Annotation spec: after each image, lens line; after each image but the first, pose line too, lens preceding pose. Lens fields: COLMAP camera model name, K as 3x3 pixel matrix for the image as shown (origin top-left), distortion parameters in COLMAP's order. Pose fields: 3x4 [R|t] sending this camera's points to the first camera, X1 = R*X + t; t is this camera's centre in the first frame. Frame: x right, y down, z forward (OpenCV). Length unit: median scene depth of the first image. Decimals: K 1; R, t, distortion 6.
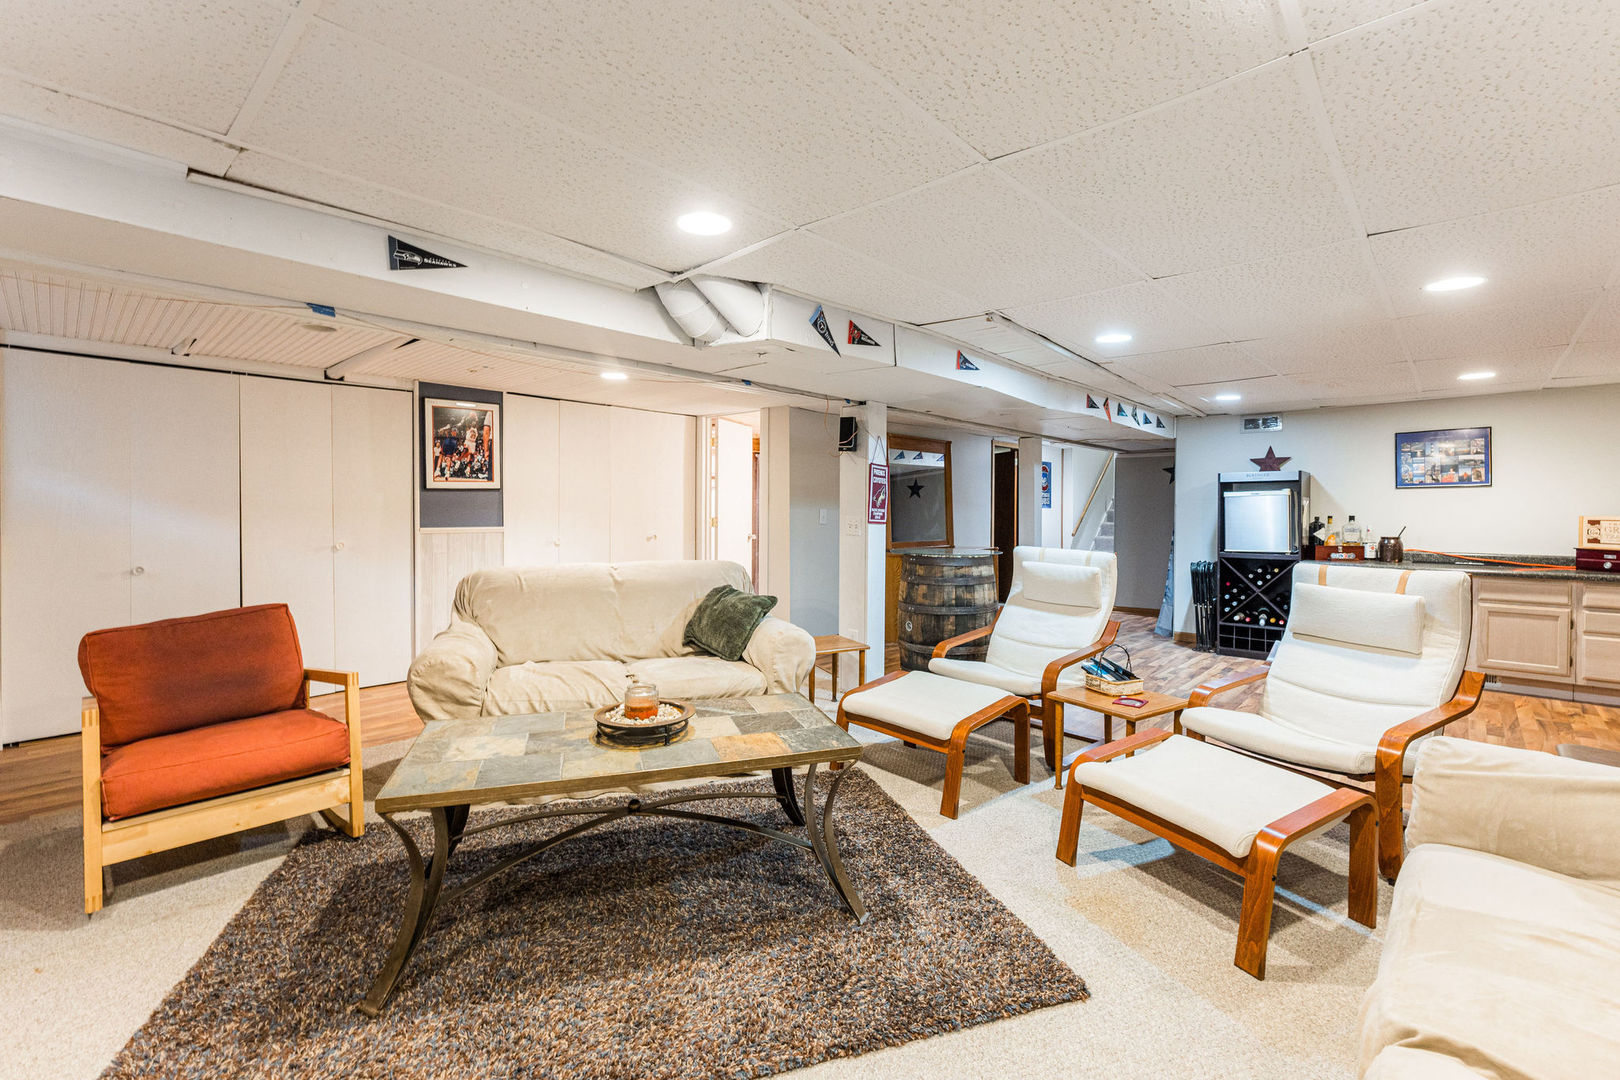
lens RADIAL K [[692.1, 0, 813.7], [0, 692.1, 510.5], [0, 0, 1]] dist [0.000893, 0.000034]
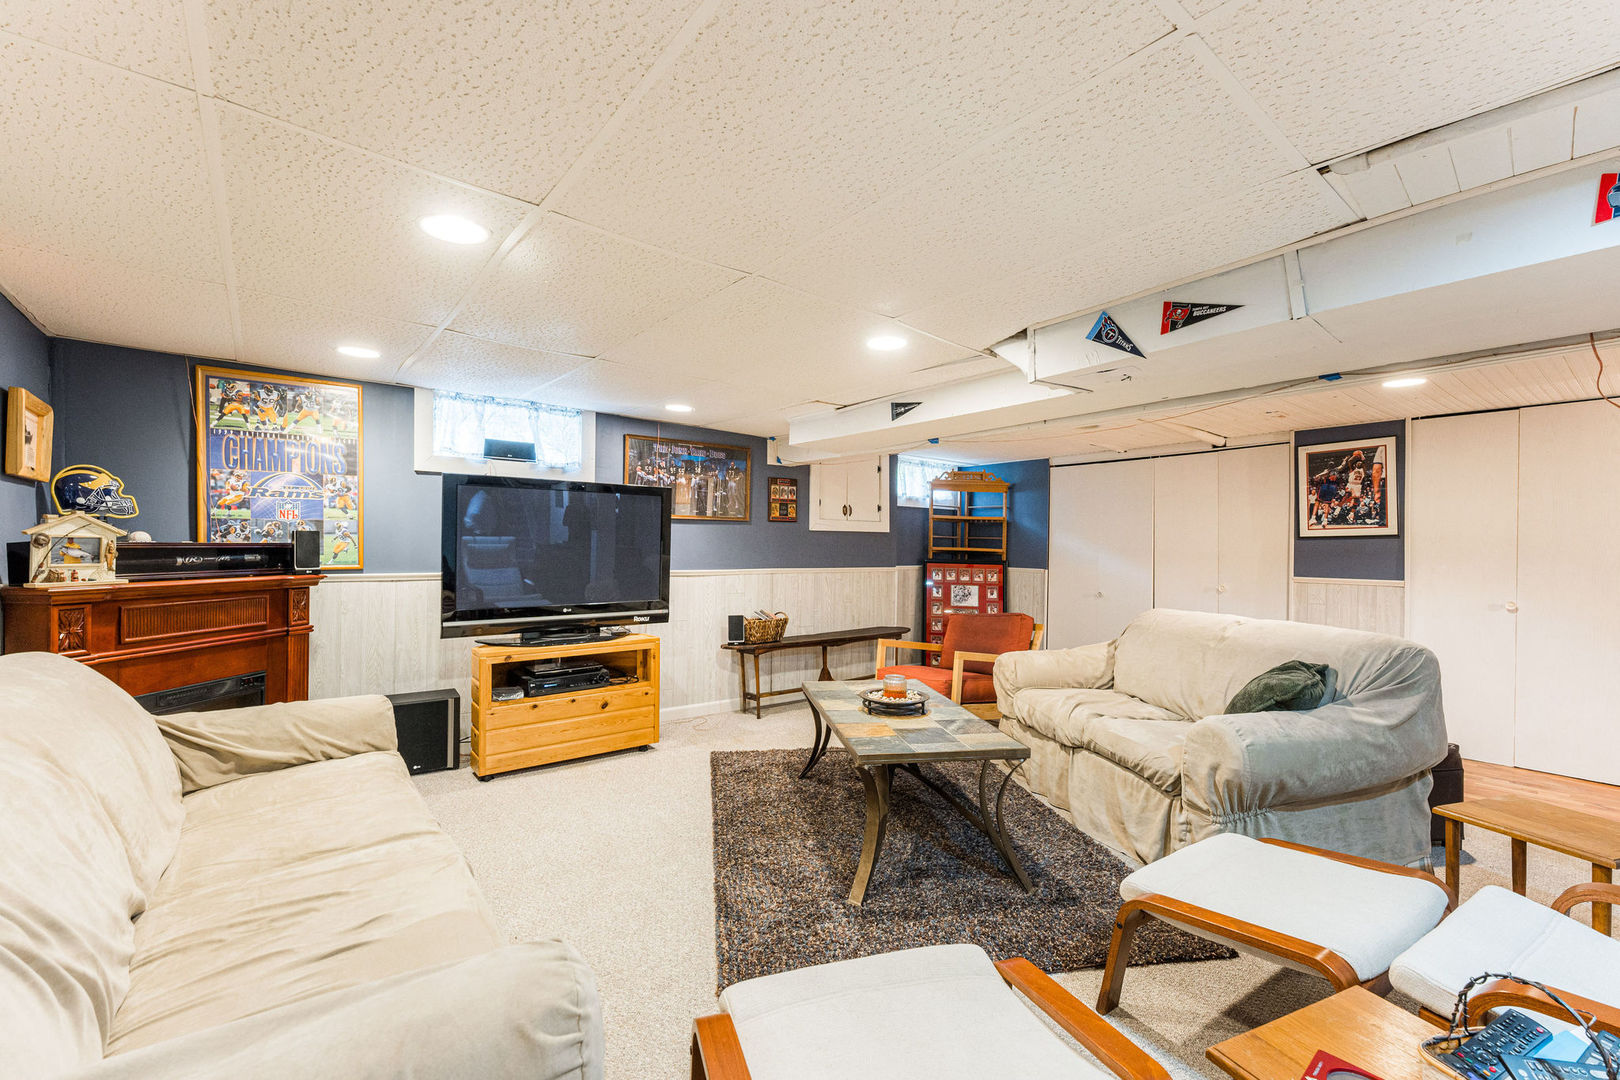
lens RADIAL K [[671.7, 0, 811.0], [0, 671.7, 549.8], [0, 0, 1]] dist [0.001974, 0.000085]
pose [[-0.137371, -0.004216, -0.990511, 0.487952], [-0.015969, 0.999870, -0.002041, -0.000671], [0.990391, 0.015537, -0.137421, 0.433475]]
